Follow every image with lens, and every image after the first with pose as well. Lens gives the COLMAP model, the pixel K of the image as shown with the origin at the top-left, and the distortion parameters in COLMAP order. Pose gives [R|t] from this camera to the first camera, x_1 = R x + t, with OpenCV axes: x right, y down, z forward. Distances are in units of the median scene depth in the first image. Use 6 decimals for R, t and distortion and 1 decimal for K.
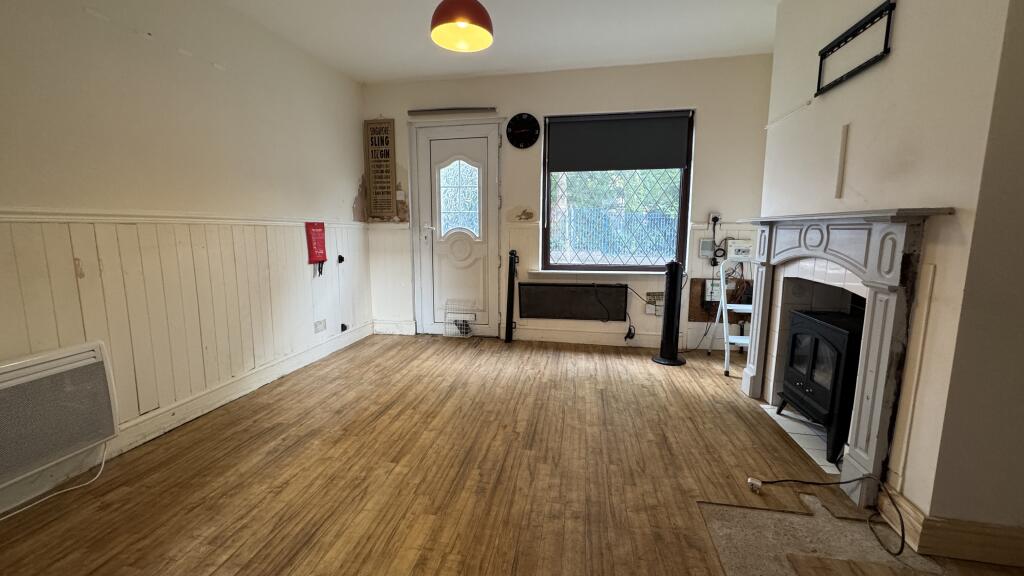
lens RADIAL K [[405.0, 0, 510.8], [0, 405.0, 286.6], [0, 0, 1]] dist [0.001138, 0.000146]
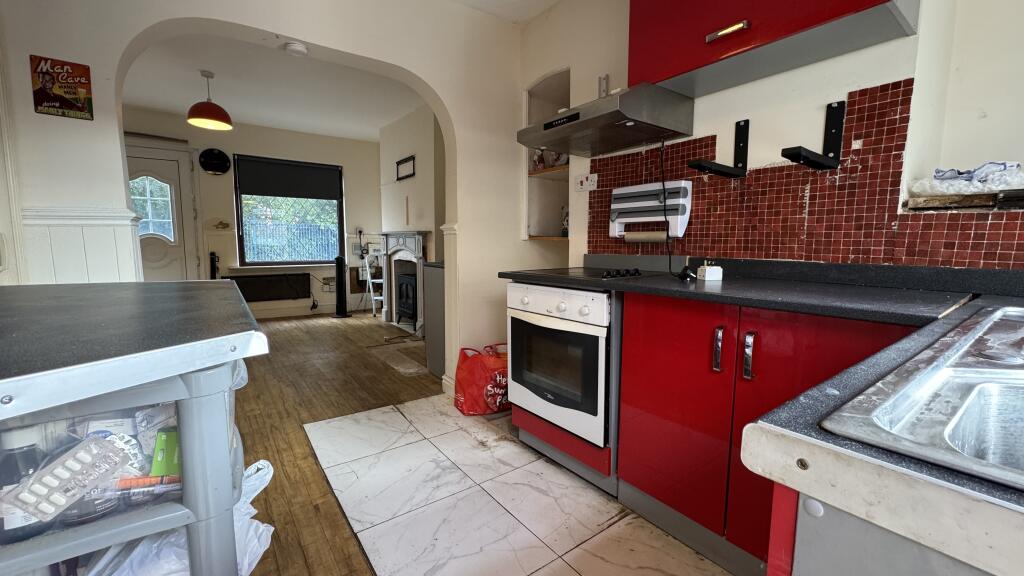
lens RADIAL K [[405.0, 0, 510.8], [0, 405.0, 286.6], [0, 0, 1]] dist [0.001138, 0.000146]
pose [[0.682508, -0.074455, 0.727076, -0.321595], [0.092921, 0.995565, 0.014724, 0.097401], [-0.724948, 0.057512, 0.686399, -0.620456]]
